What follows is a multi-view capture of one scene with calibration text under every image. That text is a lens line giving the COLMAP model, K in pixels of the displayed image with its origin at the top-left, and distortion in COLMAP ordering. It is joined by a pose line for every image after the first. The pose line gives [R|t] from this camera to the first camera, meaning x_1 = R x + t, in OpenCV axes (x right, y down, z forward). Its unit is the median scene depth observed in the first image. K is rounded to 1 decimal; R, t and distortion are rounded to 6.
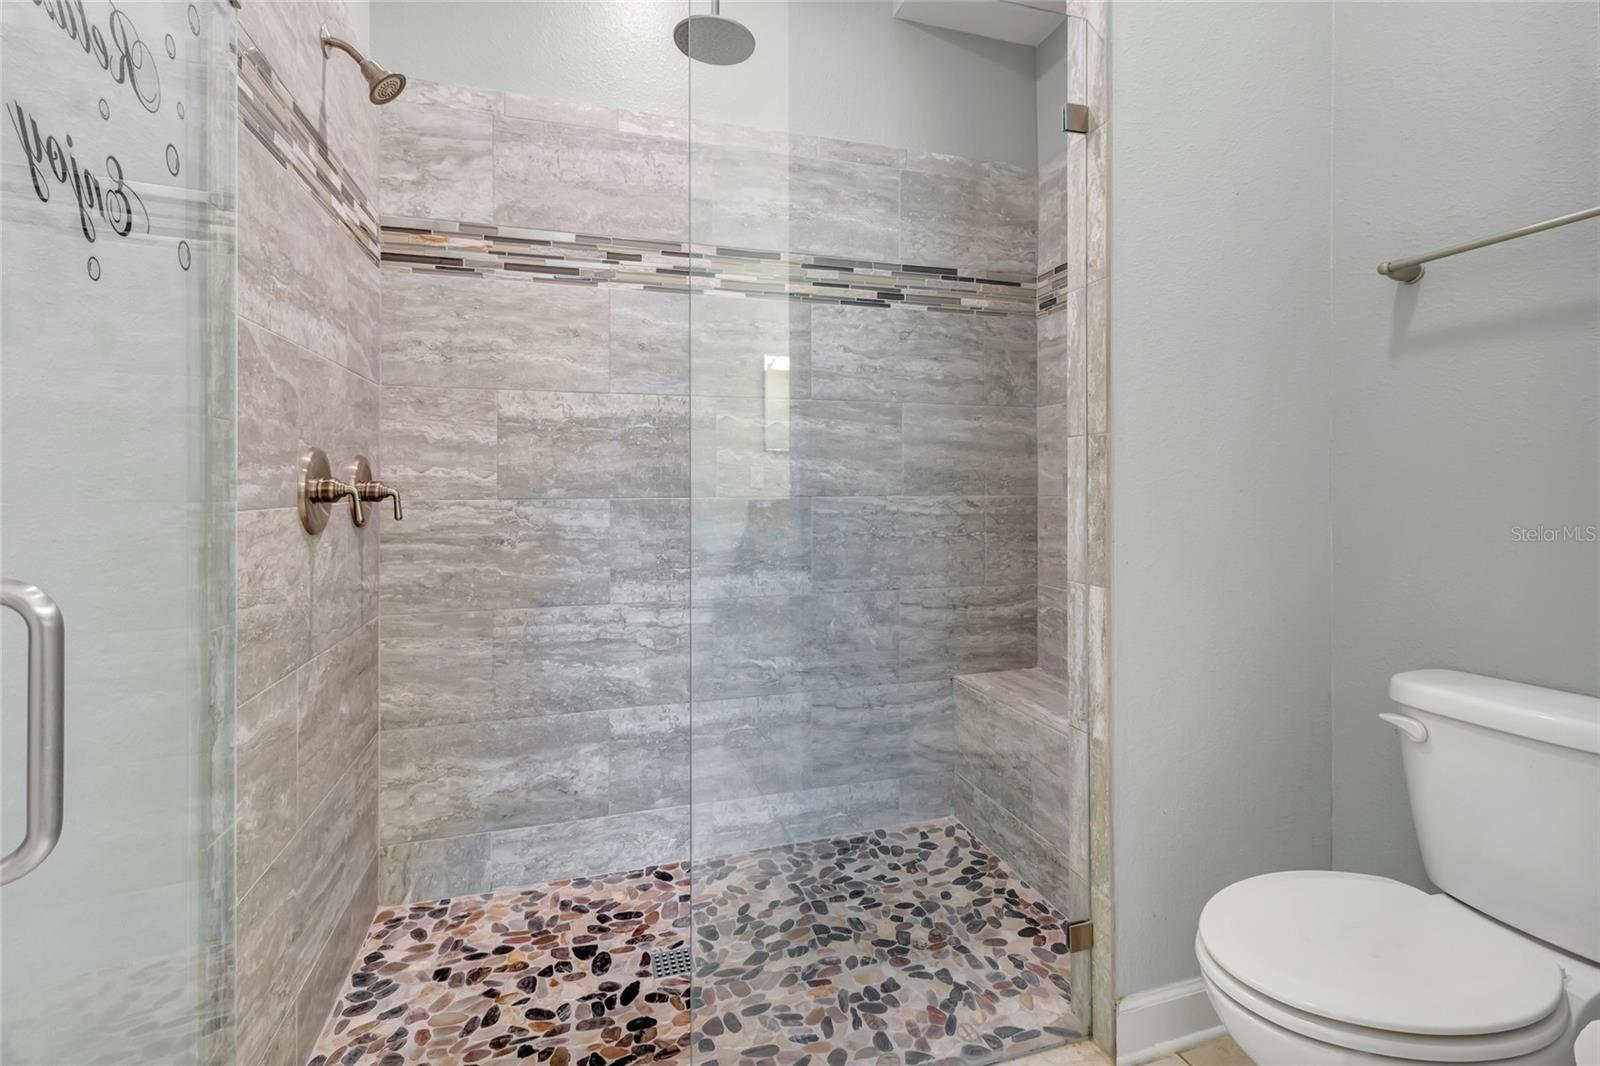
lens RADIAL K [[743.1, 0, 807.4], [0, 743.1, 486.7], [0, 0, 1]] dist [0.003915, -0.001465]
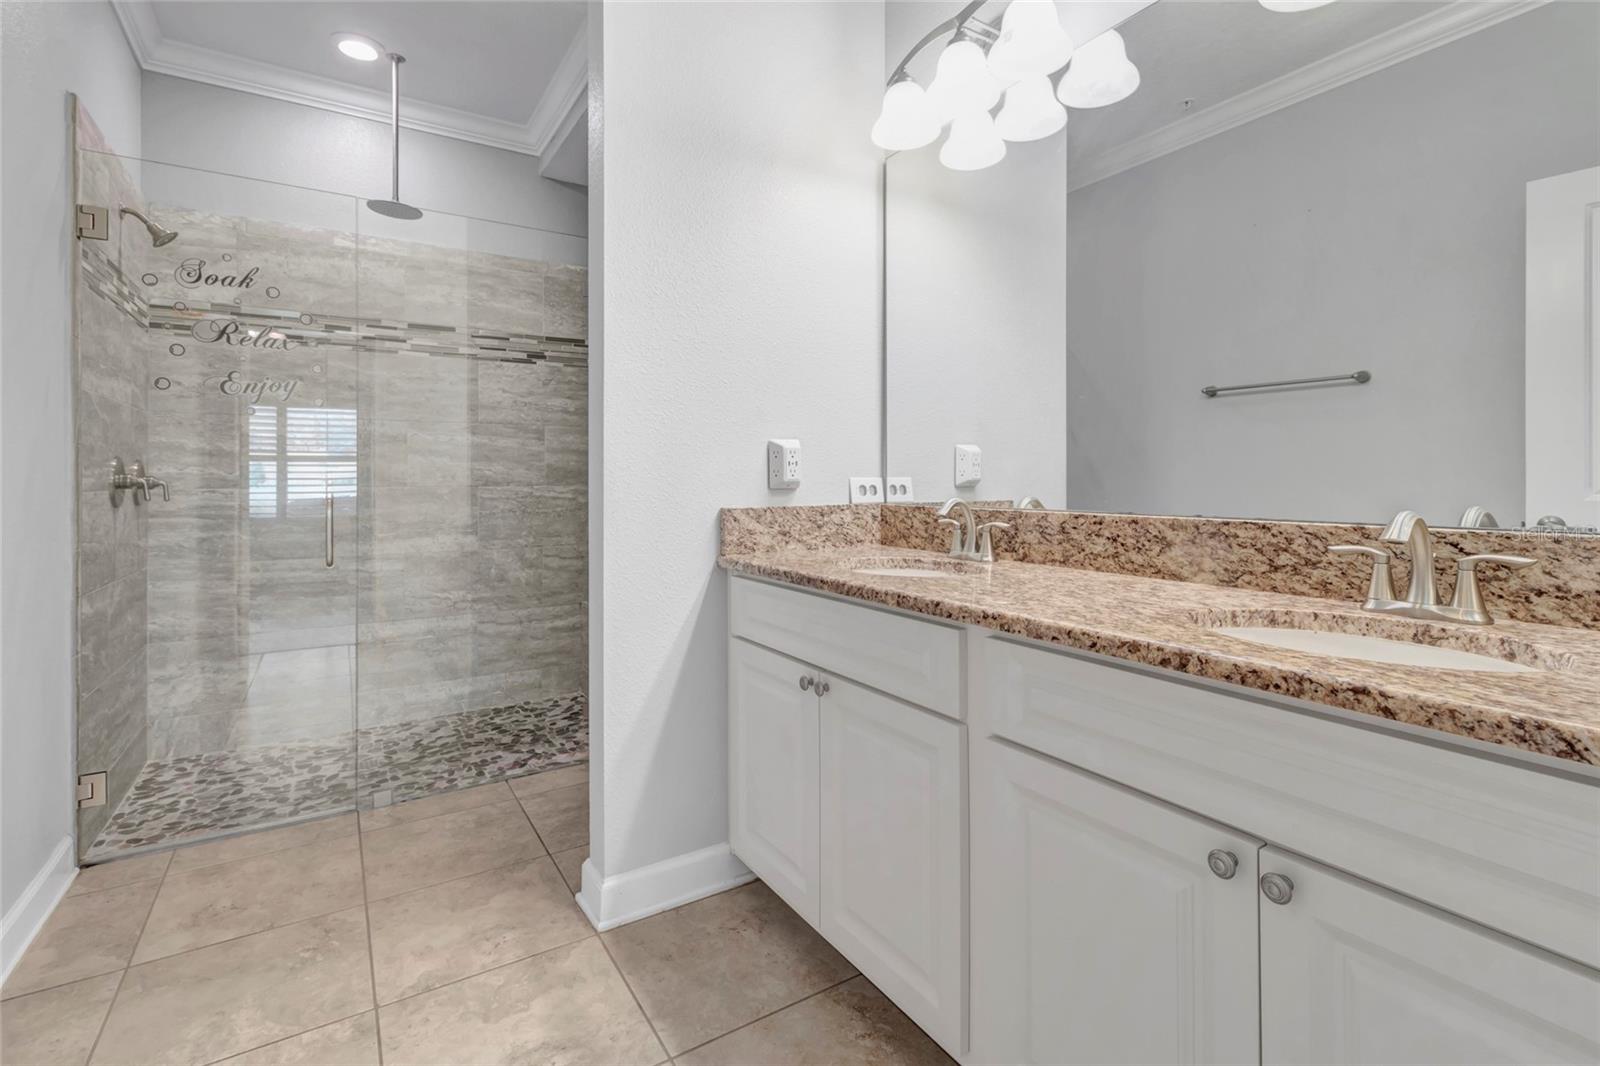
lens RADIAL K [[743.1, 0, 808.4], [0, 743.1, 478.8], [0, 0, 1]] dist [0.003915, -0.001465]
pose [[0.964467, 0.000066, 0.264204, 0.296155], [0.000995, 0.999992, -0.003882, 0.004956], [-0.264202, 0.004007, 0.964459, -0.762262]]
